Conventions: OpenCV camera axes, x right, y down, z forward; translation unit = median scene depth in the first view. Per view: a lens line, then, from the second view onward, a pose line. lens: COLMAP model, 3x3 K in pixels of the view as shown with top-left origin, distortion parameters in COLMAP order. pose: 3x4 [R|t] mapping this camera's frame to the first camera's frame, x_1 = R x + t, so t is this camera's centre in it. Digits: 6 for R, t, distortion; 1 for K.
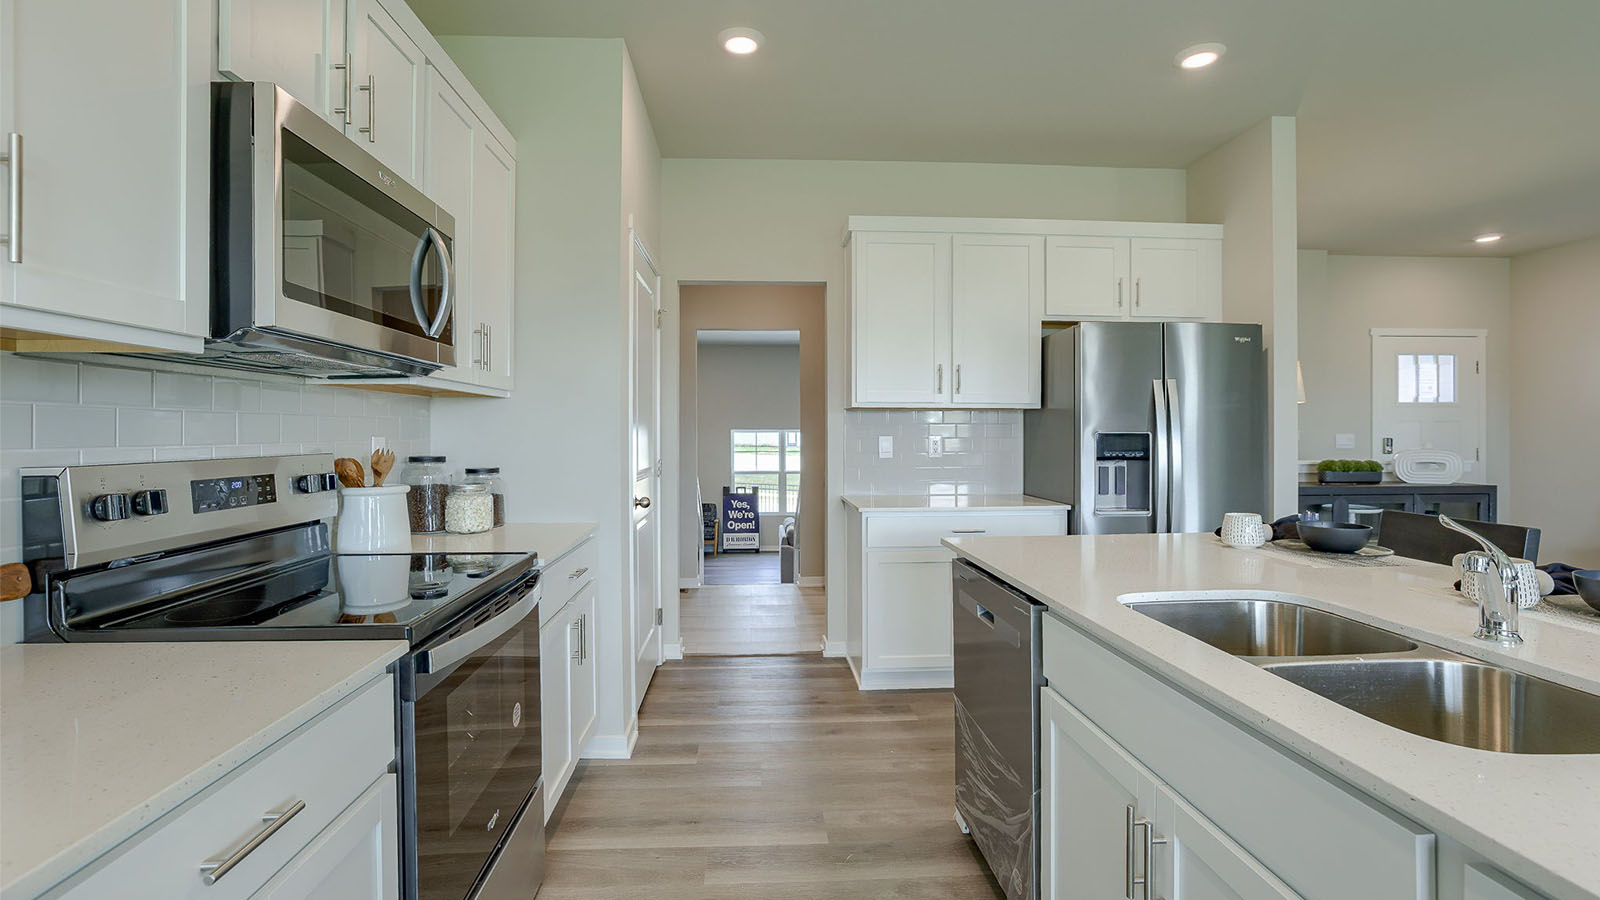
lens RADIAL K [[754.5, 0, 801.8], [0, 754.5, 438.2], [0, 0, 1]] dist [-0.001066, -0.001324]
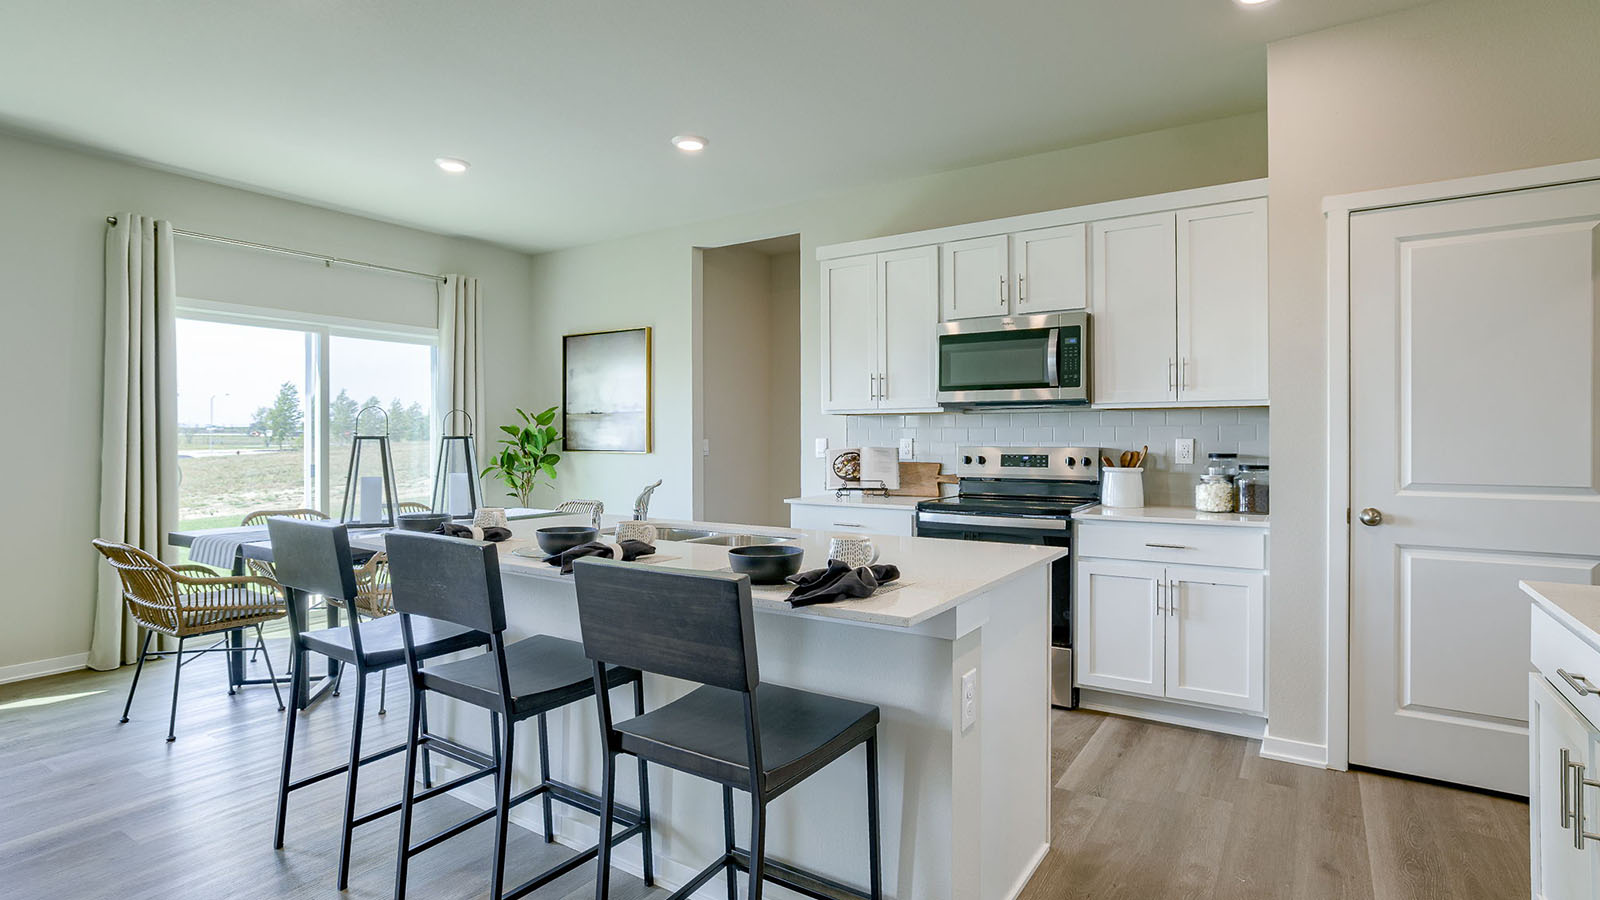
lens RADIAL K [[754.5, 0, 801.8], [0, 754.5, 438.2], [0, 0, 1]] dist [-0.001066, -0.001324]
pose [[-0.602185, 0.000577, -0.798357, 1.223597], [-0.000424, 0.999999, 0.001043, -0.003056], [0.798357, 0.000967, -0.602184, 1.422496]]
